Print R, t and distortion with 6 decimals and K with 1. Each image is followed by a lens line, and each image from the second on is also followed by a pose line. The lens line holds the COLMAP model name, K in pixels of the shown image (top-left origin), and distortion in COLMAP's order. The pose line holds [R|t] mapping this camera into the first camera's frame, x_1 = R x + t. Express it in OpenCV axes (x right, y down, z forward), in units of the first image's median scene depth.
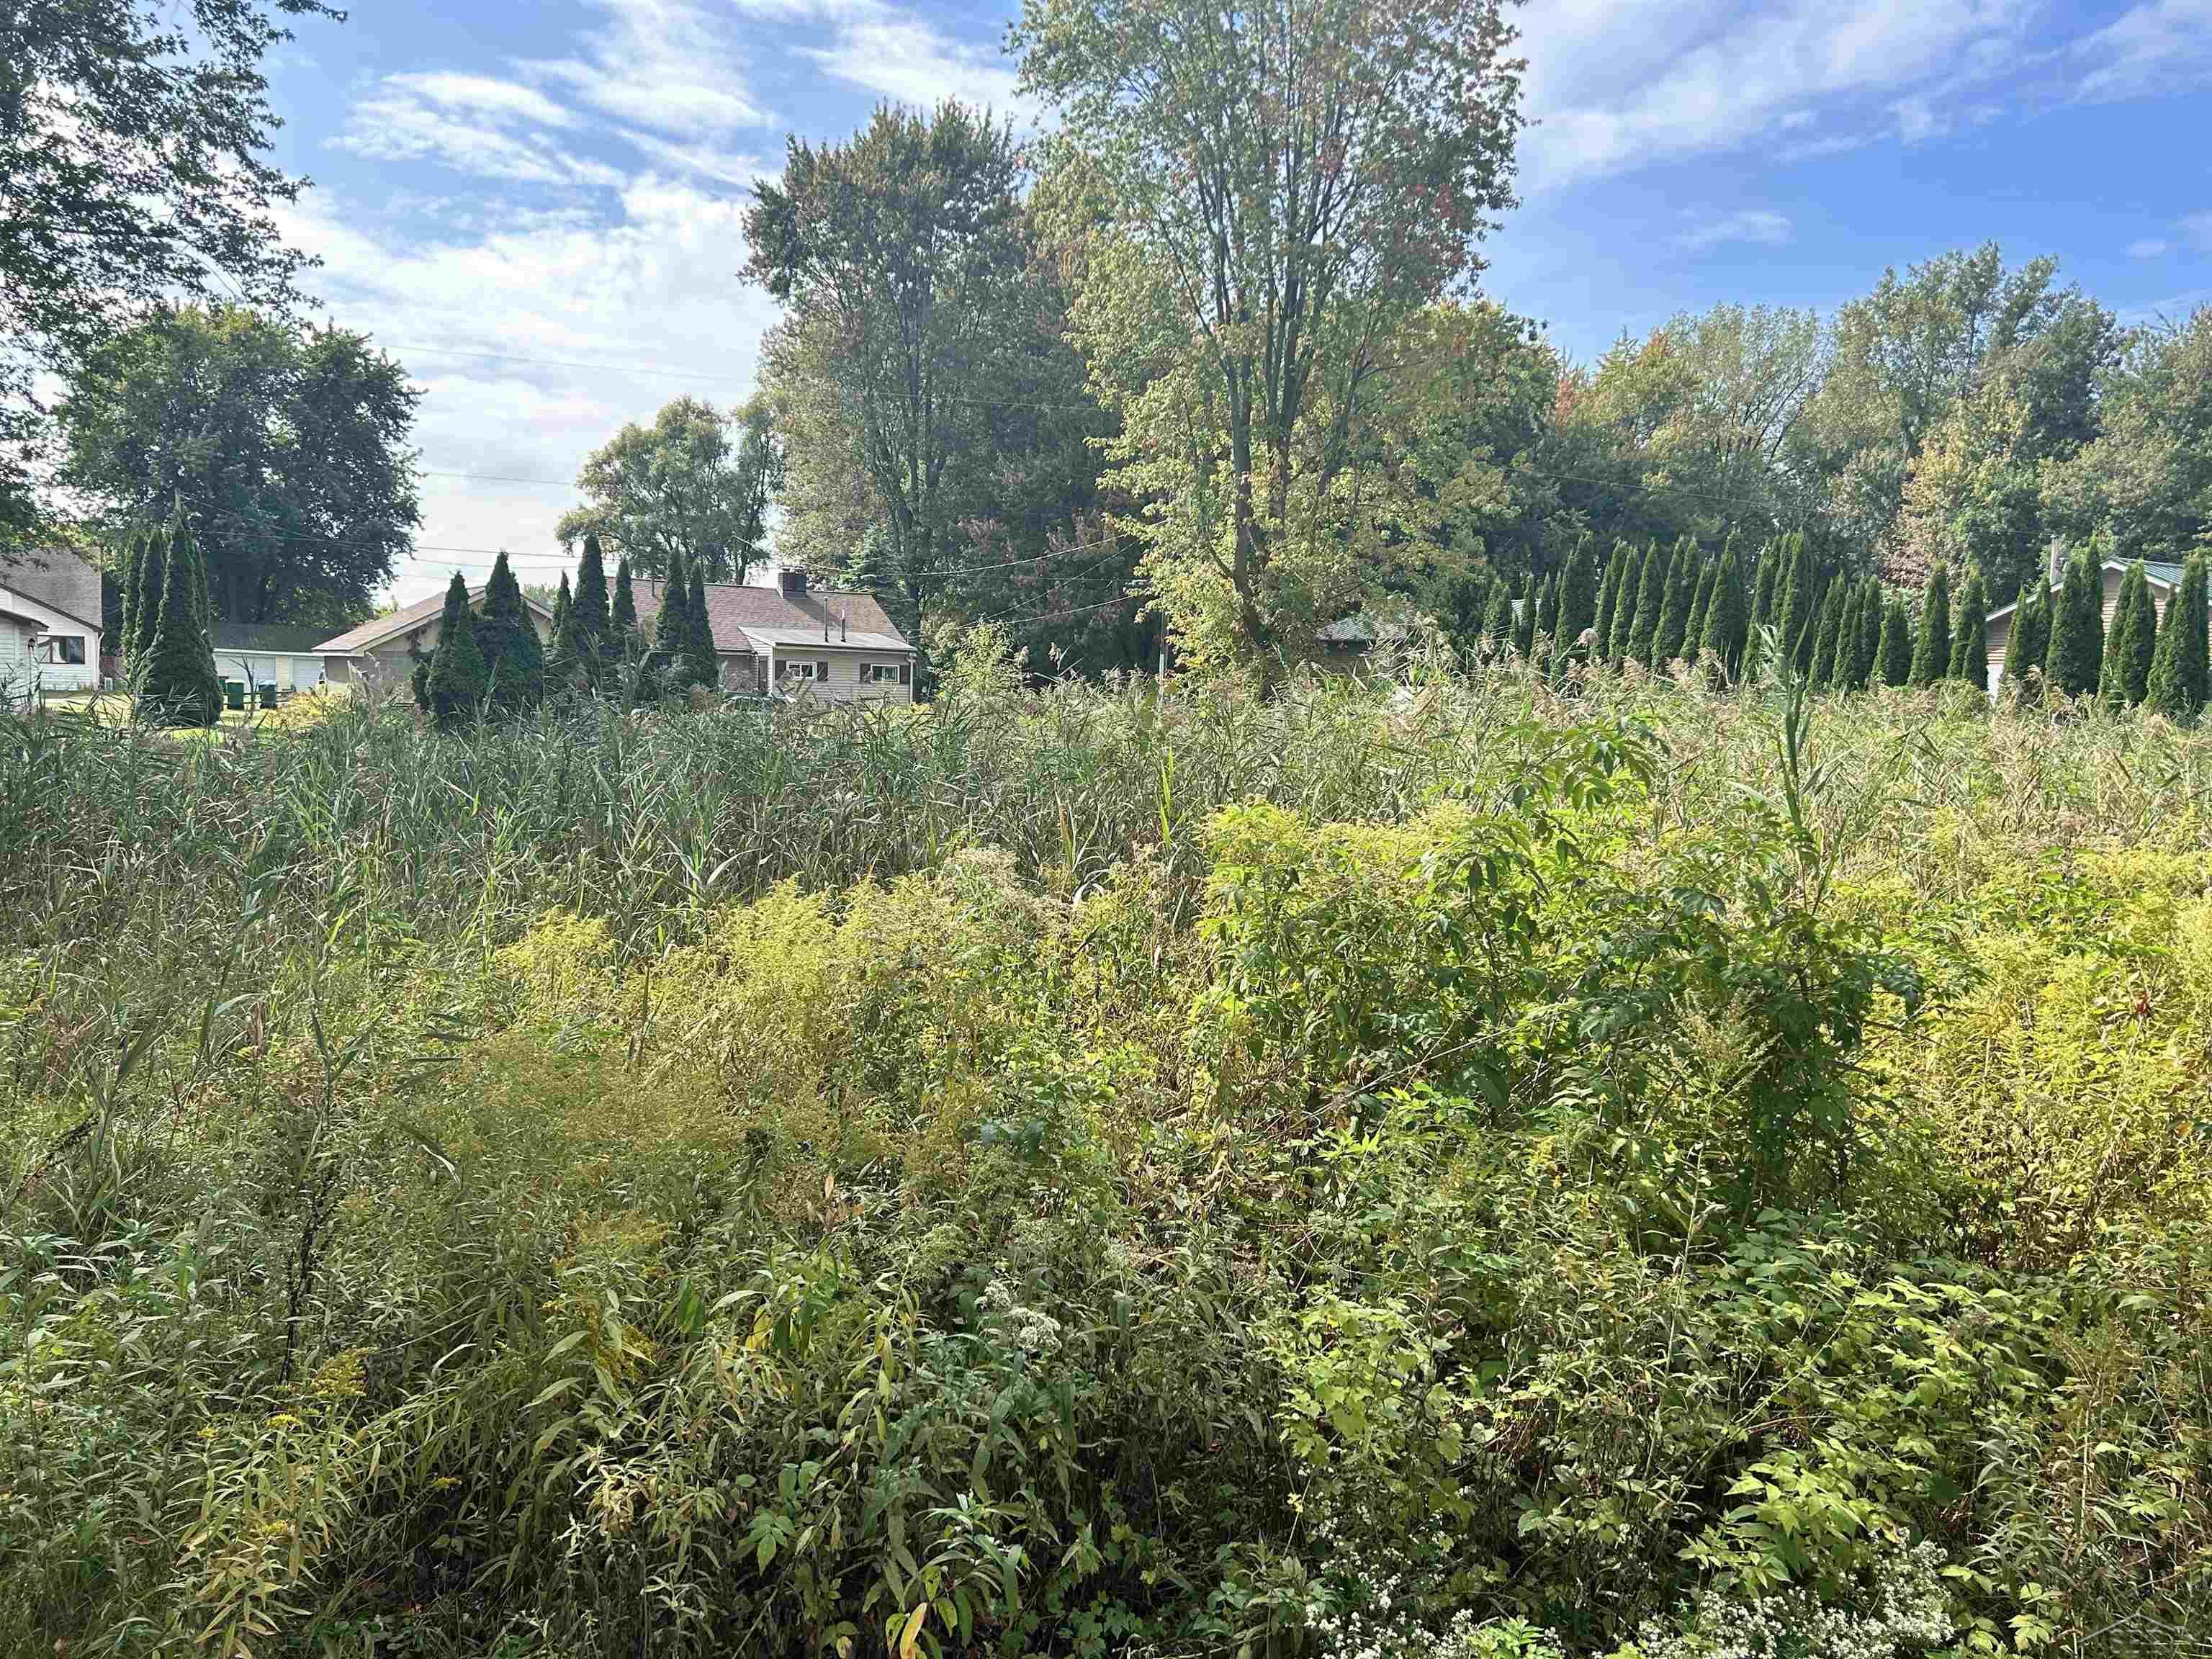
lens RADIAL K [[1629.7, 0, 1106.0], [0, 1629.7, 829.5], [0, 0, 1]] dist [0.077725, -0.075803]
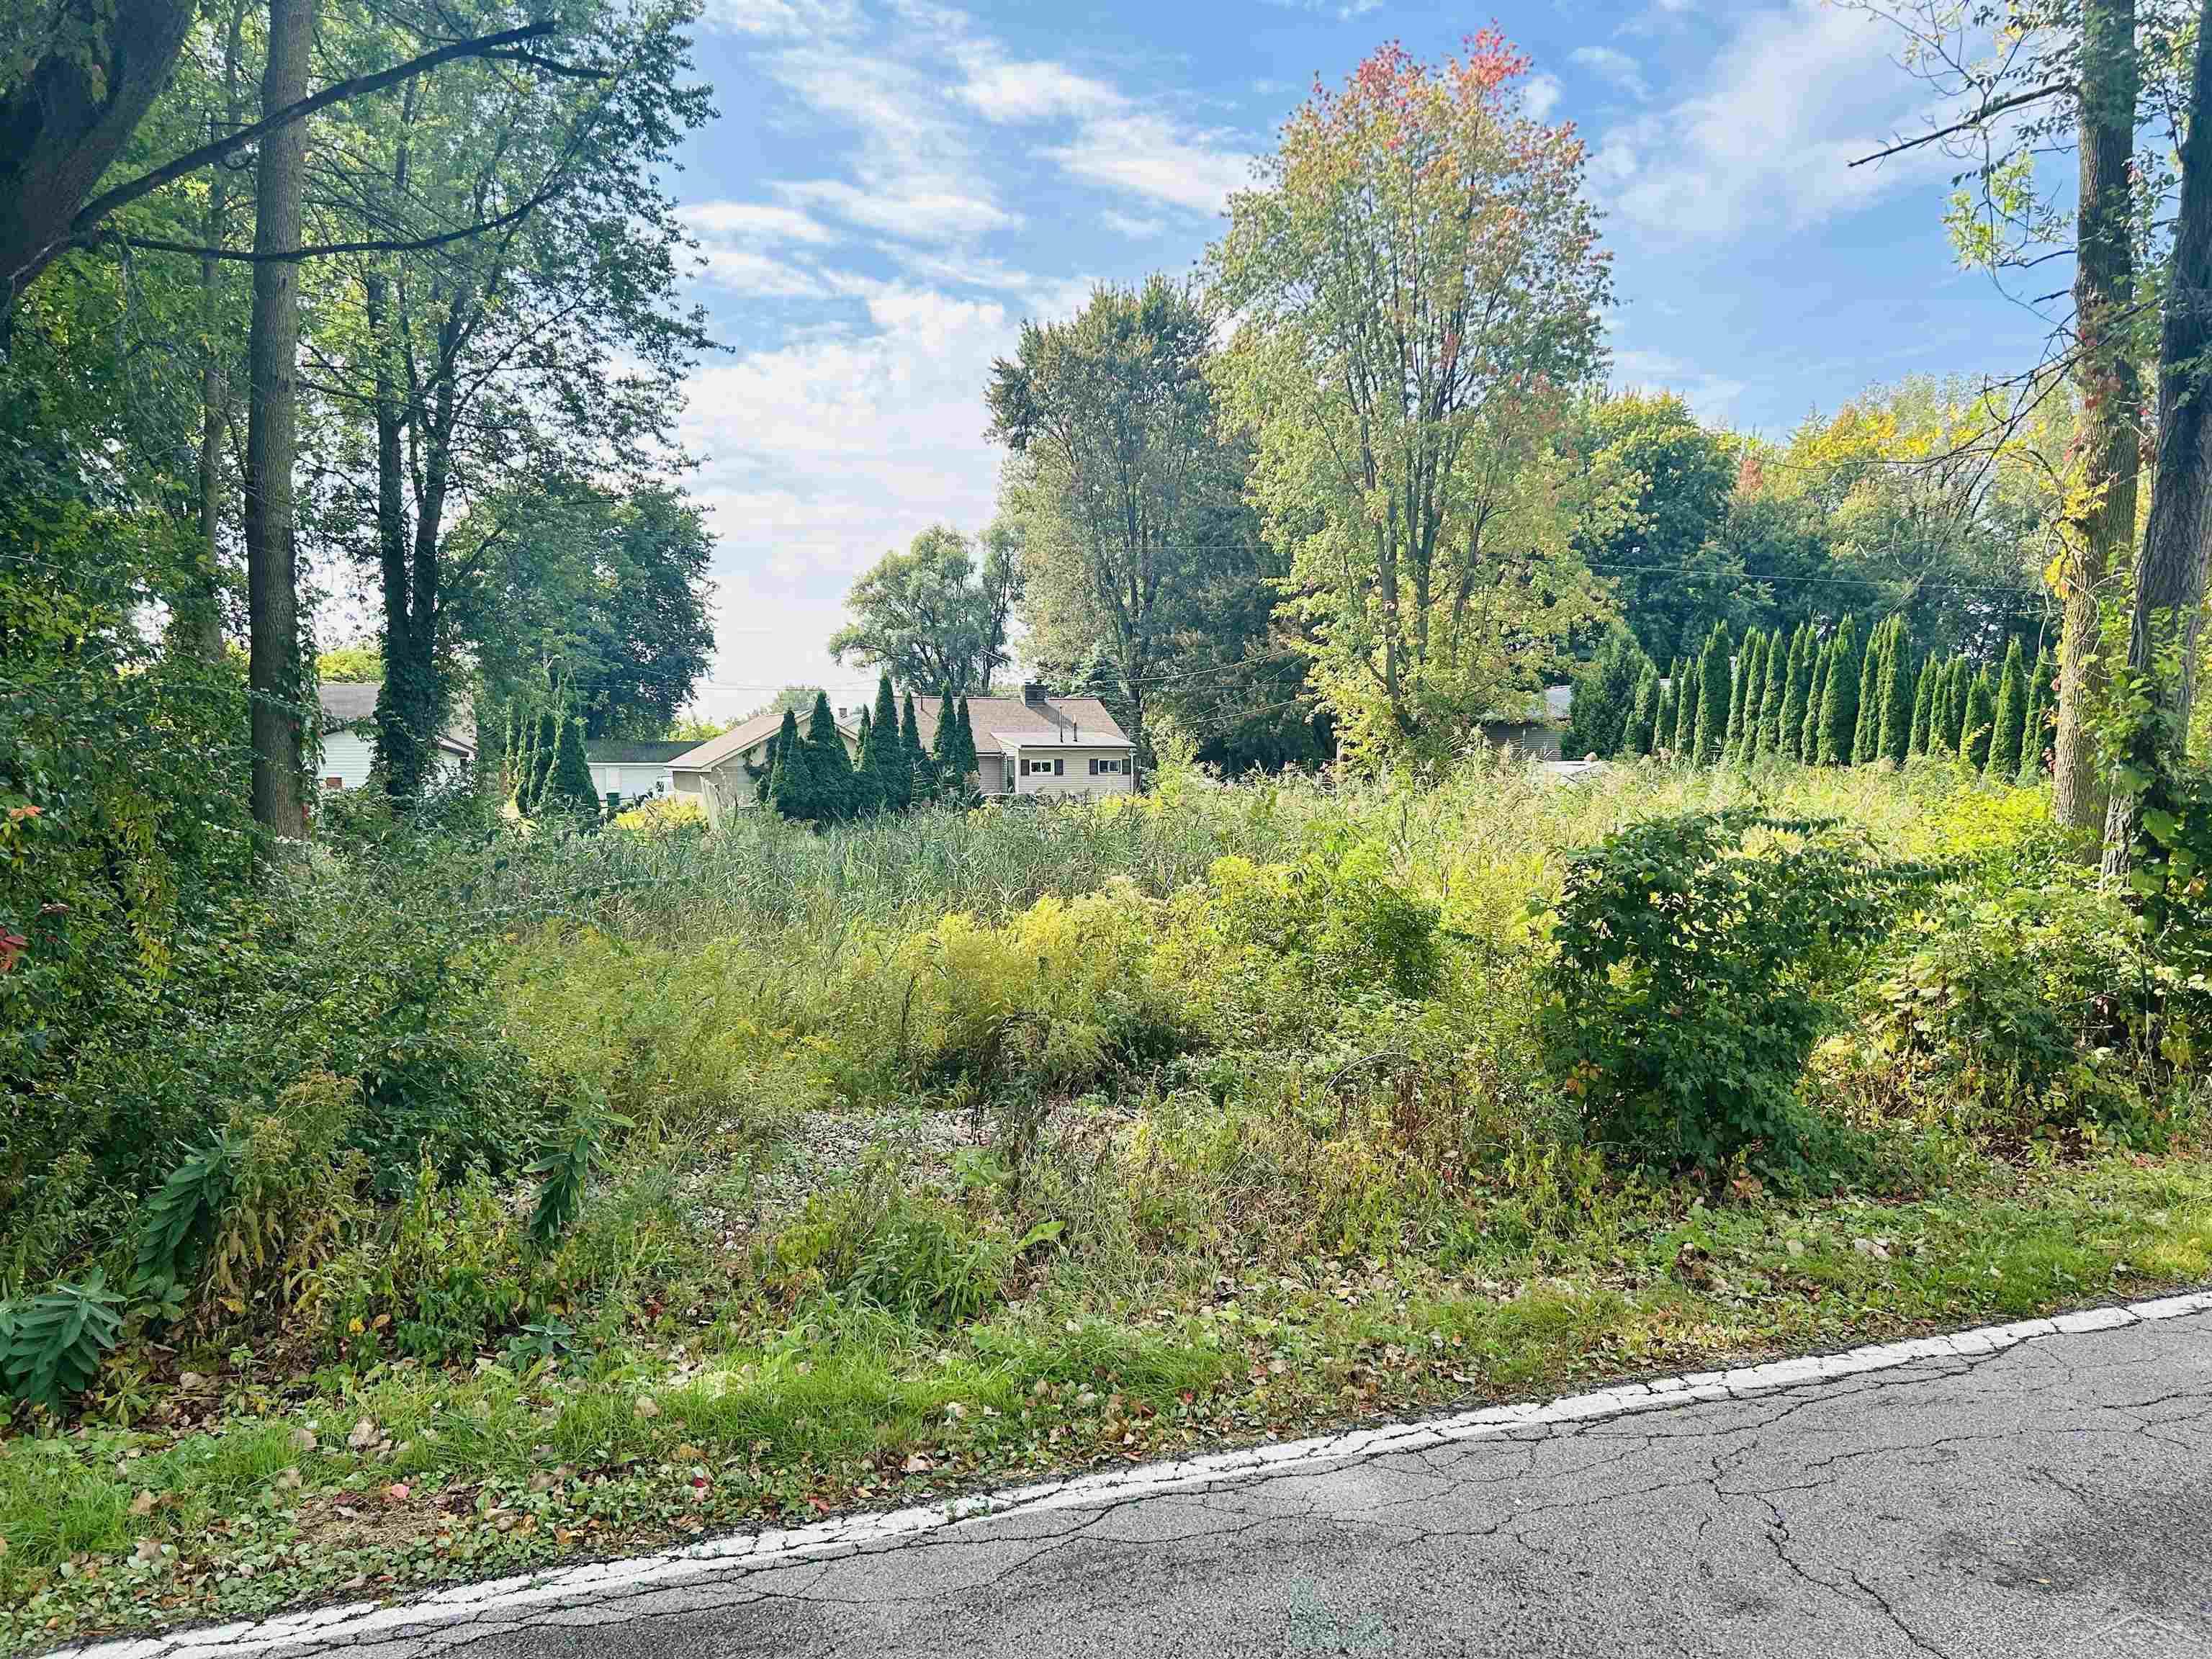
lens RADIAL K [[1657.7, 0, 1167.9], [0, 1657.7, 800.2], [0, 0, 1]] dist [0.118618, -0.180819]
pose [[0.993874, -0.030607, -0.106199, 0.041561], [0.023946, 0.997698, -0.063442, 0.008829], [0.107897, 0.060510, 0.992319, -0.237496]]
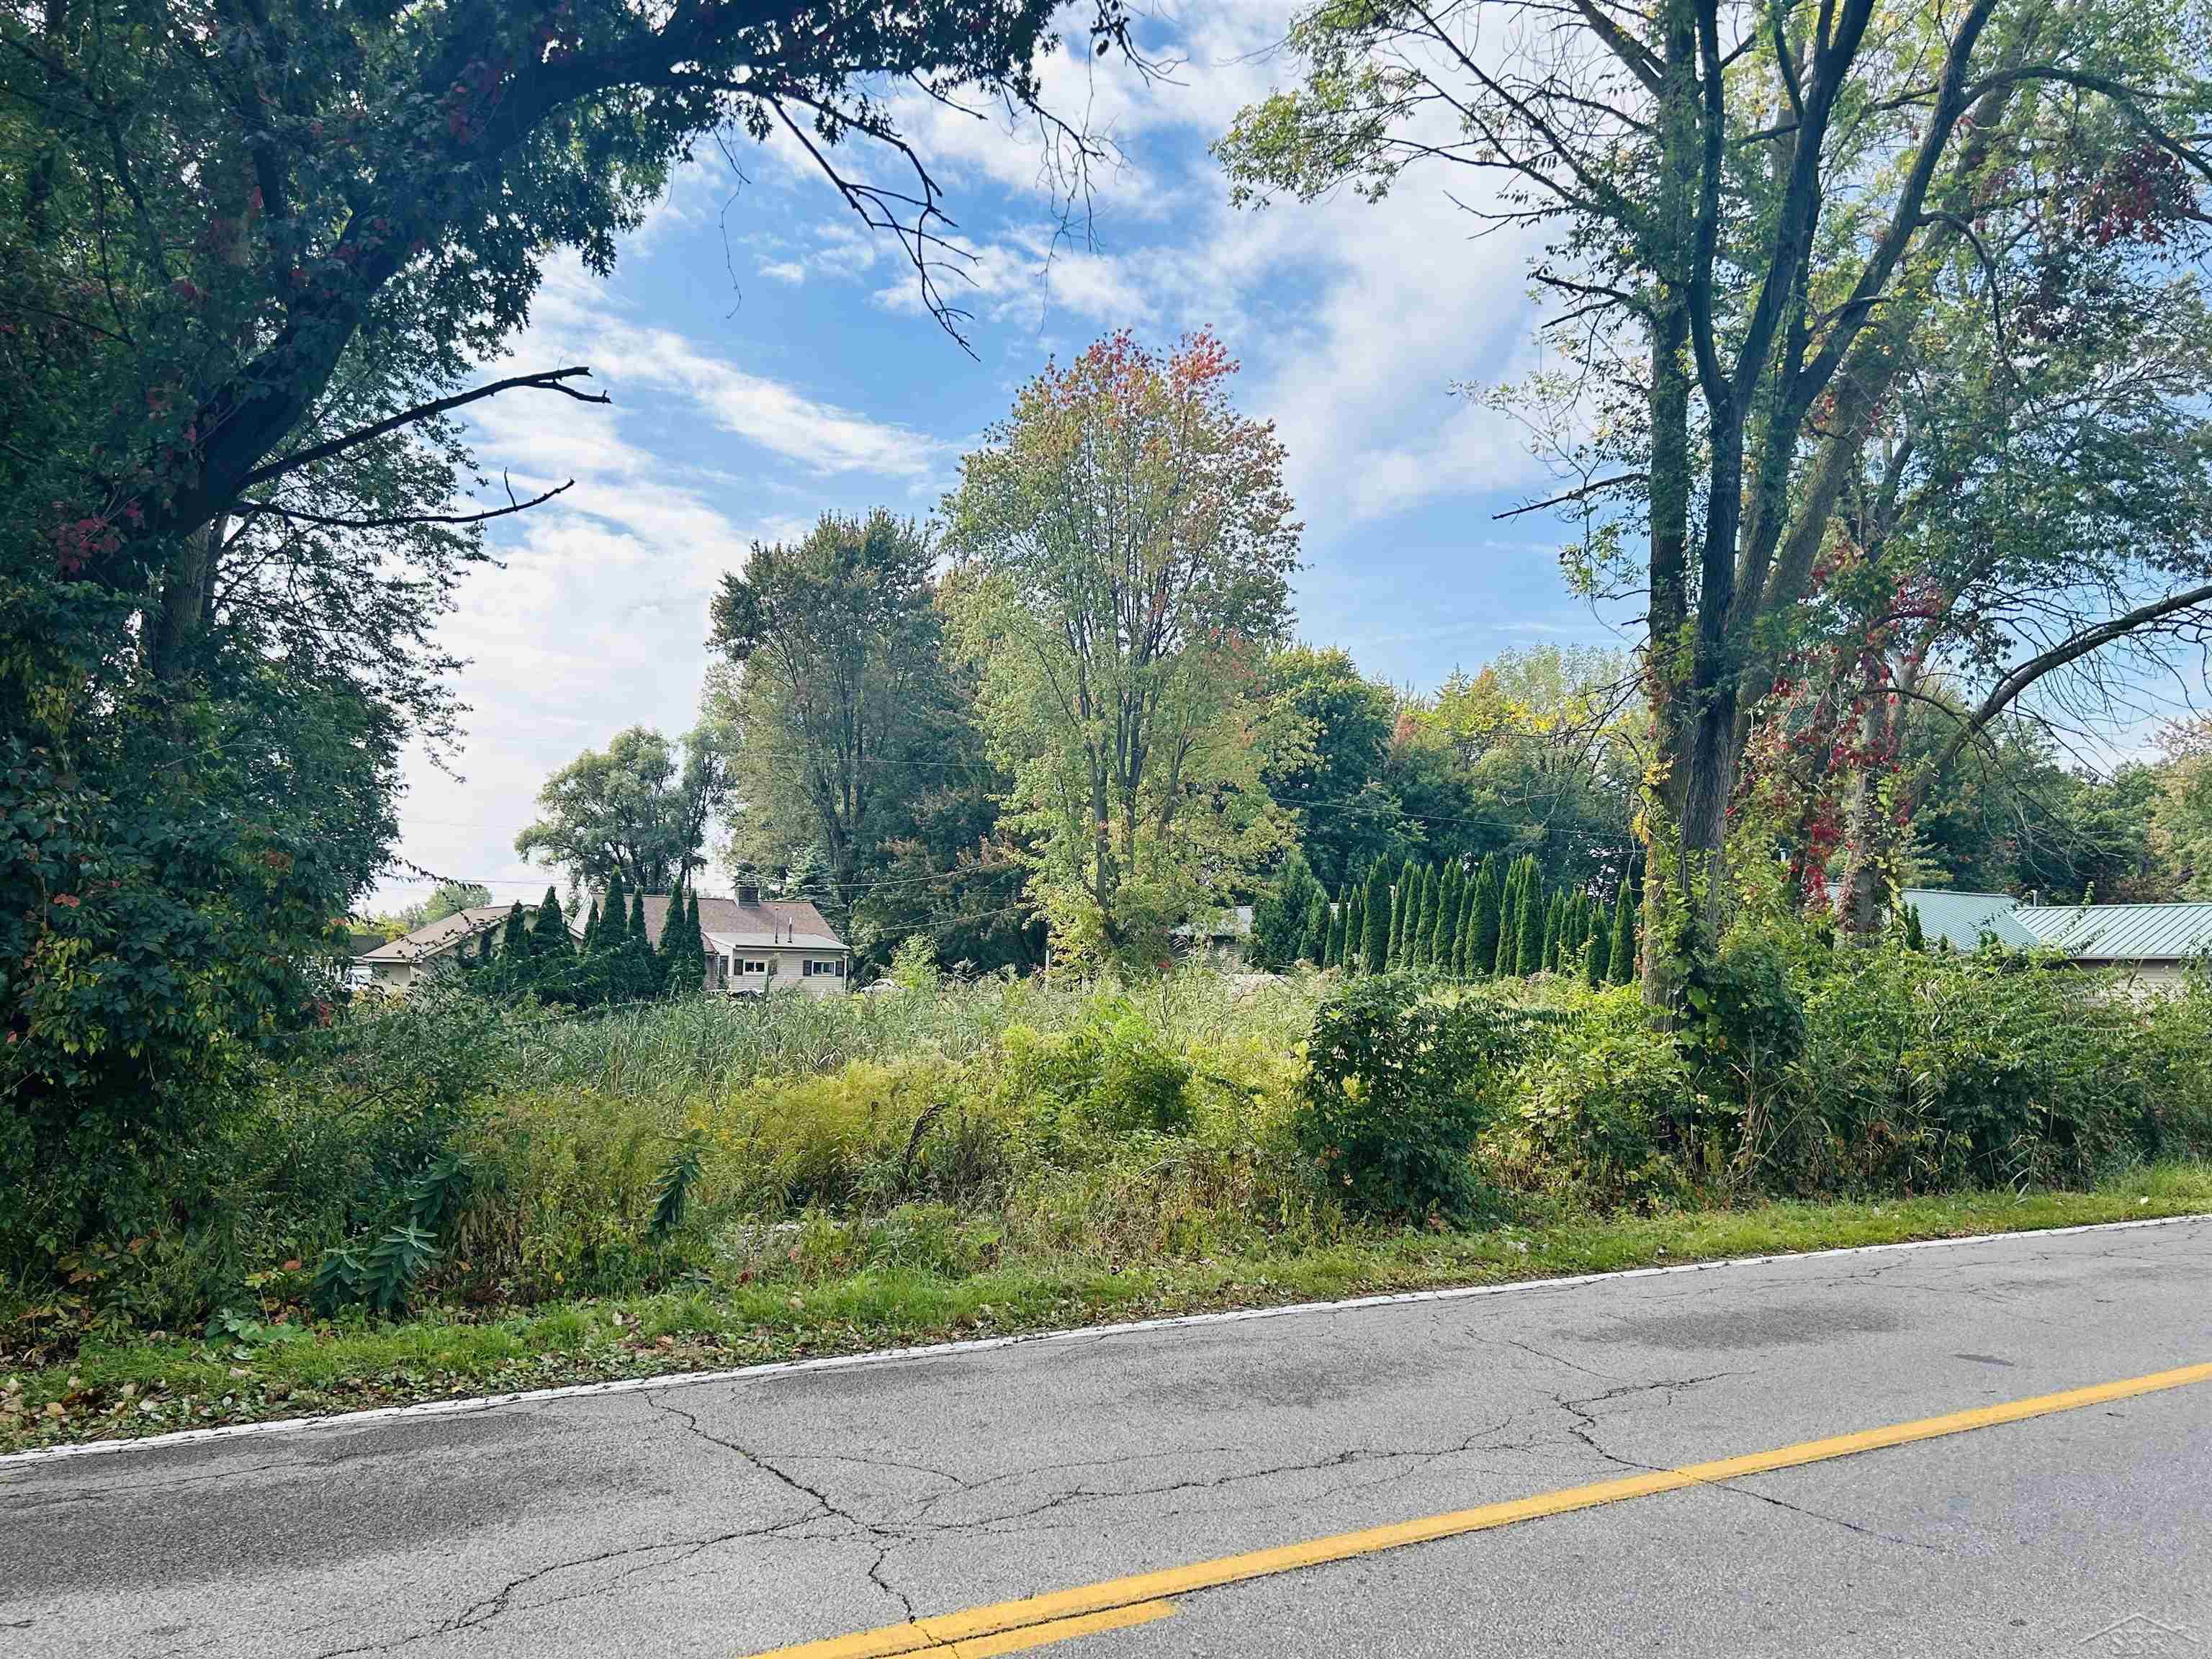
lens RADIAL K [[1657.7, 0, 1167.9], [0, 1657.7, 800.2], [0, 0, 1]] dist [0.118618, -0.180819]
pose [[0.996001, 0.001807, 0.089322, 0.013255], [0.015120, 0.981964, -0.188461, 0.025166], [-0.088051, 0.189058, 0.978010, -0.328218]]
